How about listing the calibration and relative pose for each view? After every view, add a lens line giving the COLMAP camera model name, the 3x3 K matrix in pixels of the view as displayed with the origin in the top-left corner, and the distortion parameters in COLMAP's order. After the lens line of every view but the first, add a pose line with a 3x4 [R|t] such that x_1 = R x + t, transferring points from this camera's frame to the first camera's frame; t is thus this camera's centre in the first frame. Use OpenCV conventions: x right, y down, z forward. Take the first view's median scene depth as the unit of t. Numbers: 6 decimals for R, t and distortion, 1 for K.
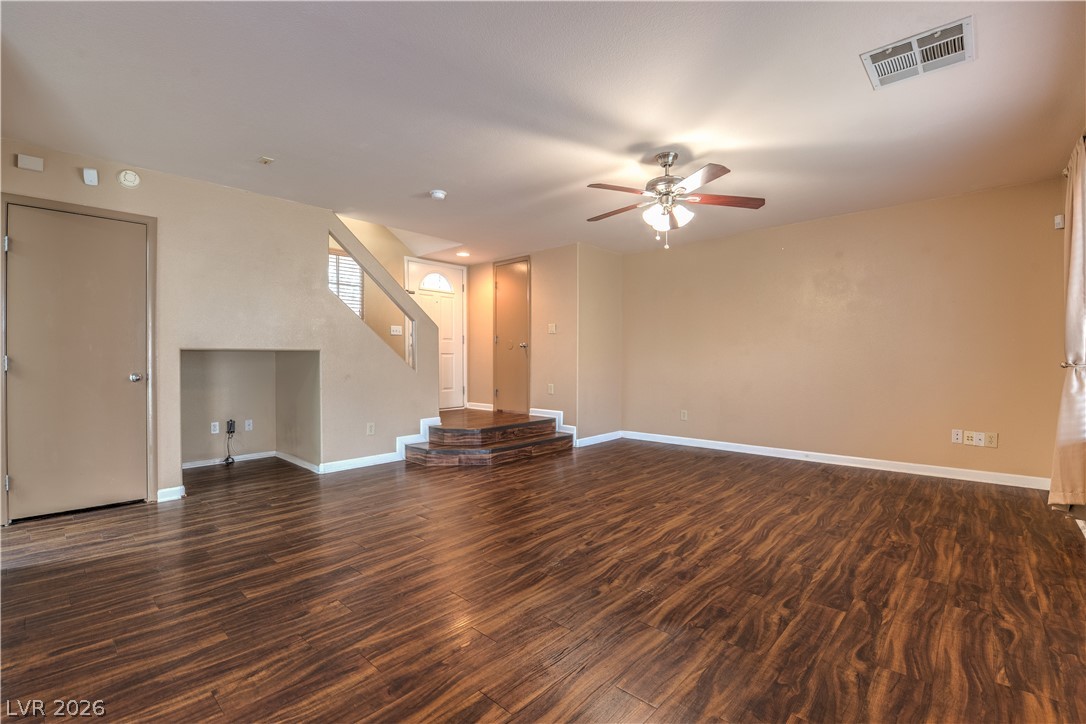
lens RADIAL K [[477.0, 0, 548.2], [0, 477.0, 362.4], [0, 0, 1]] dist [-0.003016, -0.009744]
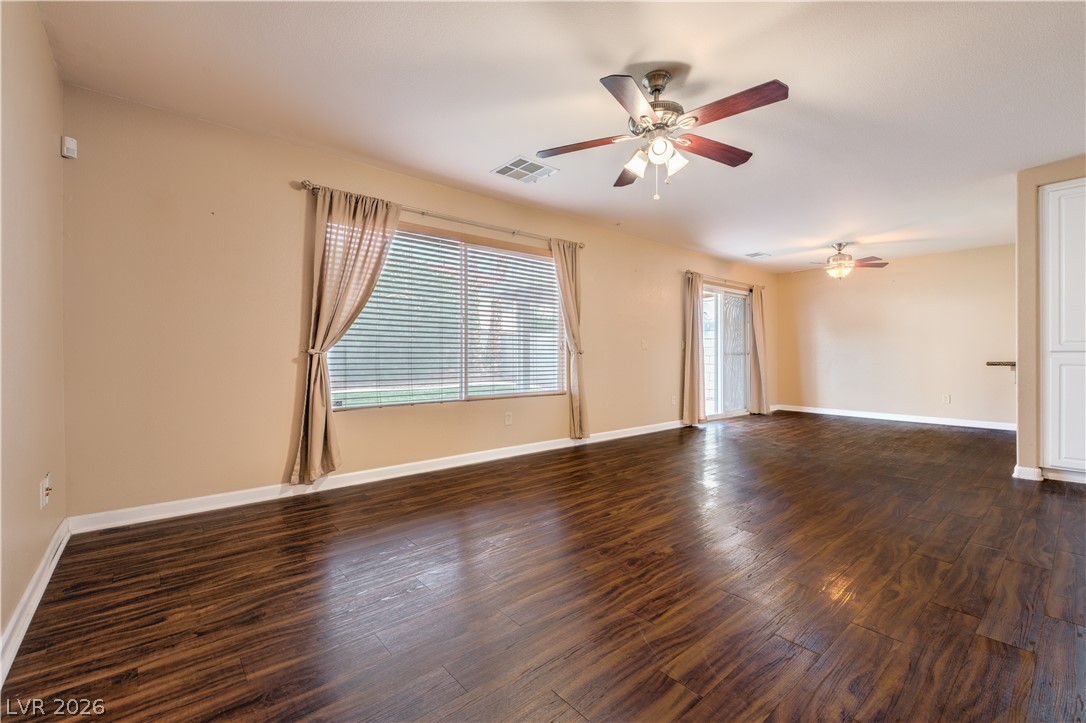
lens RADIAL K [[462.2, 0, 547.5], [0, 462.2, 354.9], [0, 0, 1]] dist [0.005276, -0.000052]
pose [[-0.992984, 0.003302, 0.118201, 0.320751], [0.003492, 0.999993, 0.001402, 0.011783], [-0.118196, 0.001805, -0.992989, 1.680707]]
